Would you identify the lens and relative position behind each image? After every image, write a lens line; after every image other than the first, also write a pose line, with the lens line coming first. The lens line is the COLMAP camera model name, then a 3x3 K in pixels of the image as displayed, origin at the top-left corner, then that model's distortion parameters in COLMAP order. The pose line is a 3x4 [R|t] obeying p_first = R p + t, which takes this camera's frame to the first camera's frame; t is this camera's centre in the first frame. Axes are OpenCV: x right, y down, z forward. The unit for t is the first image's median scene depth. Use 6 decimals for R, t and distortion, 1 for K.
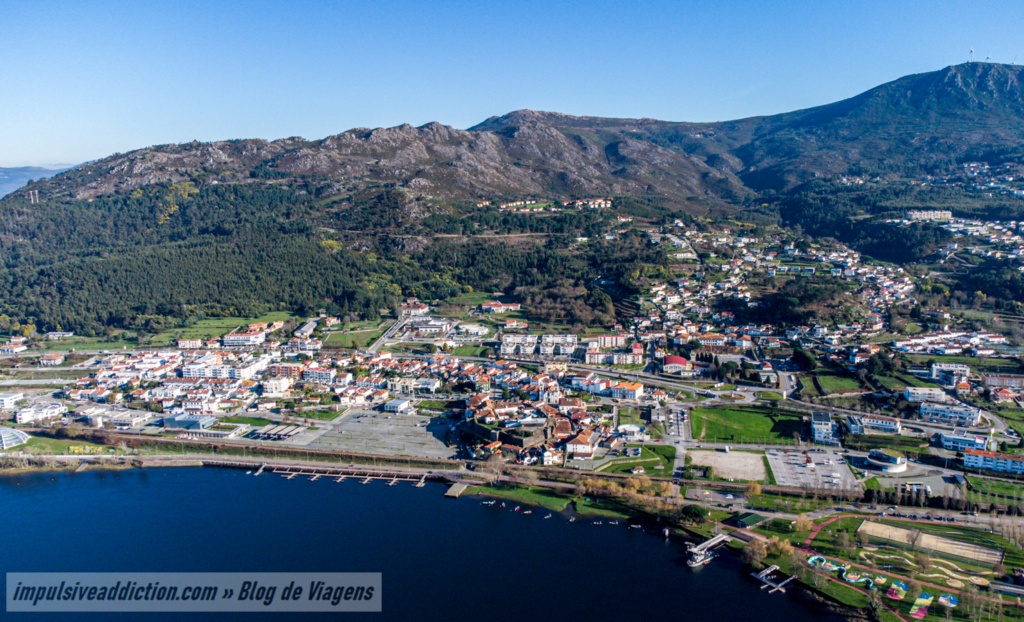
lens RADIAL K [[744.2, 0, 512.0], [0, 744.2, 311.0], [0, 0, 1]] dist [0.005976, 0.067372]
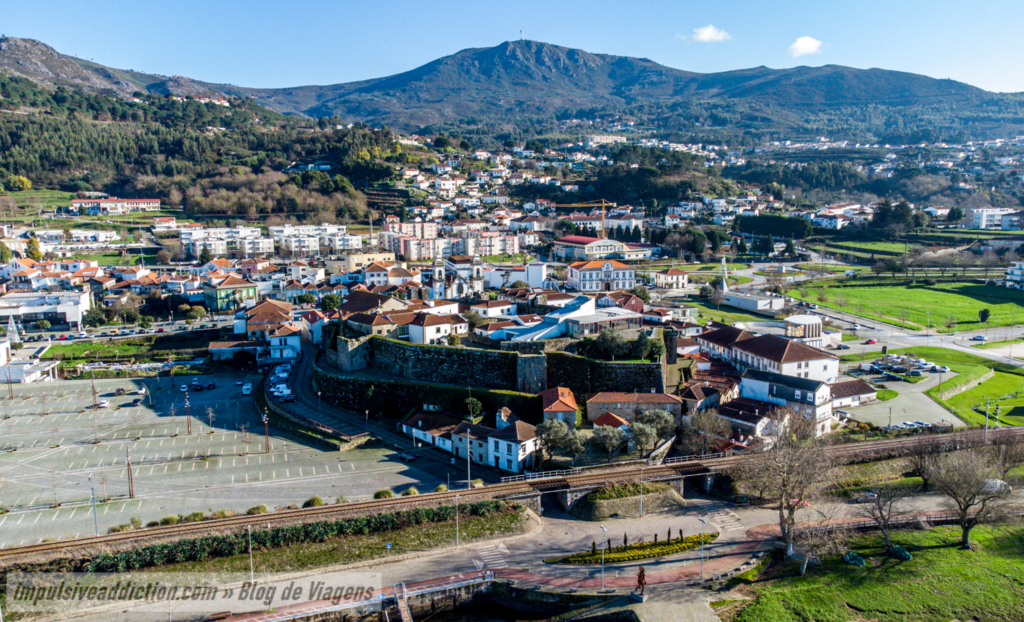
lens RADIAL K [[816.2, 0, 512.0], [0, 816.2, 311.0], [0, 0, 1]] dist [-0.001577, 0.088450]
pose [[0.838093, -0.069365, 0.541099, -0.032183], [0.075145, 0.997107, 0.011432, 0.026122], [-0.540327, 0.031080, 0.840881, 0.140022]]
